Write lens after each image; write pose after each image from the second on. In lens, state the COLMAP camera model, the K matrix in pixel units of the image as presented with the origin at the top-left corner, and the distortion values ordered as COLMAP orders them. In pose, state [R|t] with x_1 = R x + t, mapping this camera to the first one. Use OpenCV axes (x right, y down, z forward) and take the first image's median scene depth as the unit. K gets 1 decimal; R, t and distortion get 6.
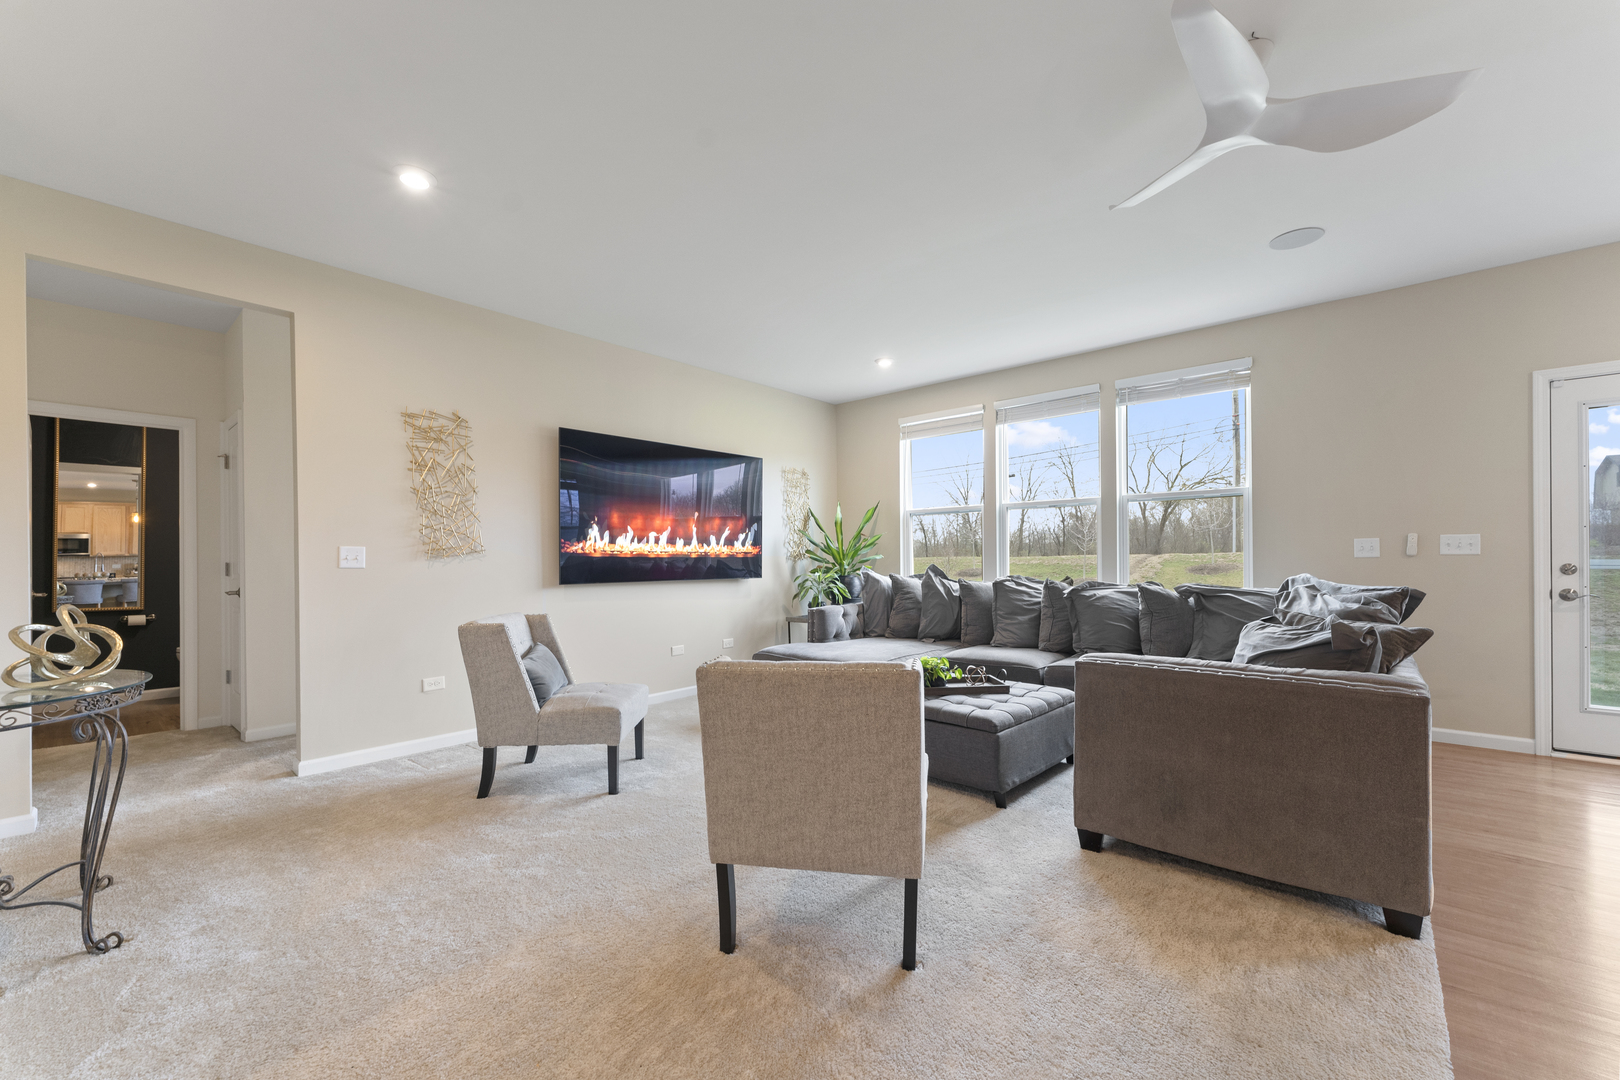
lens RADIAL K [[649.5, 0, 812.0], [0, 649.5, 553.8], [0, 0, 1]] dist [0.001894, 0.000161]
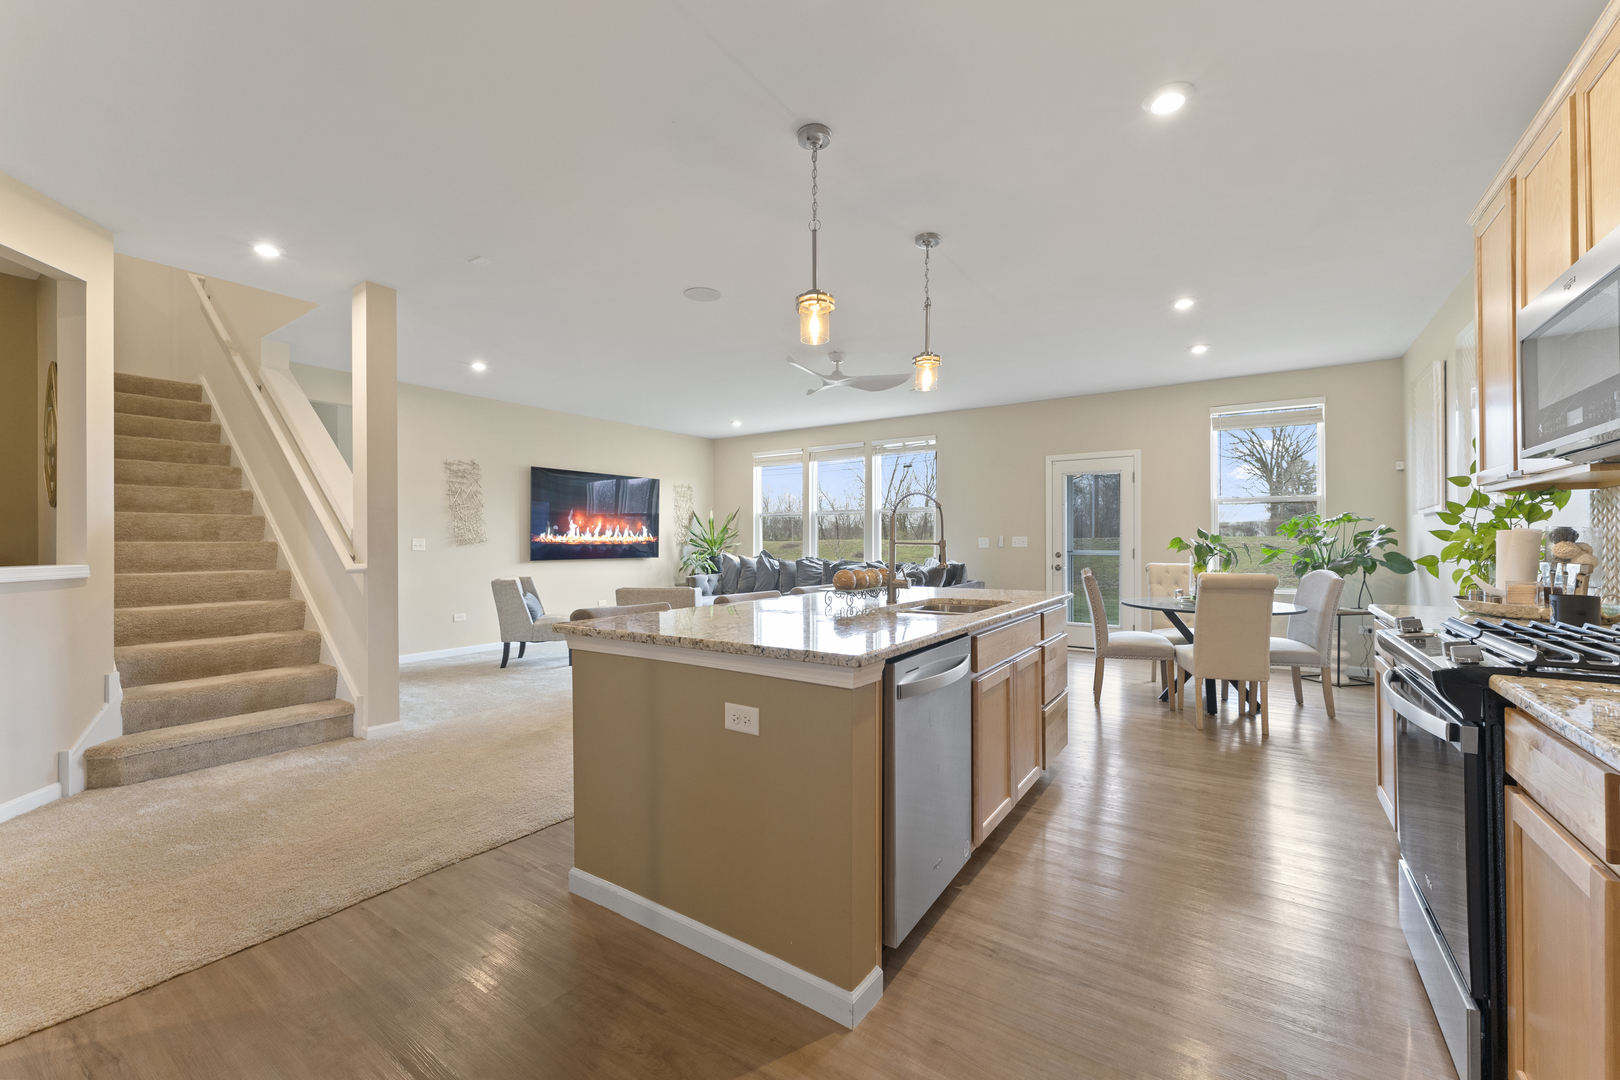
lens RADIAL K [[649.5, 0, 807.0], [0, 649.5, 536.8], [0, 0, 1]] dist [0.001894, 0.000161]
pose [[0.993424, 0.008808, 0.114150, 0.105681], [-0.009191, 0.999954, 0.002822, -0.021173], [-0.114120, -0.003853, 0.993460, -0.620249]]
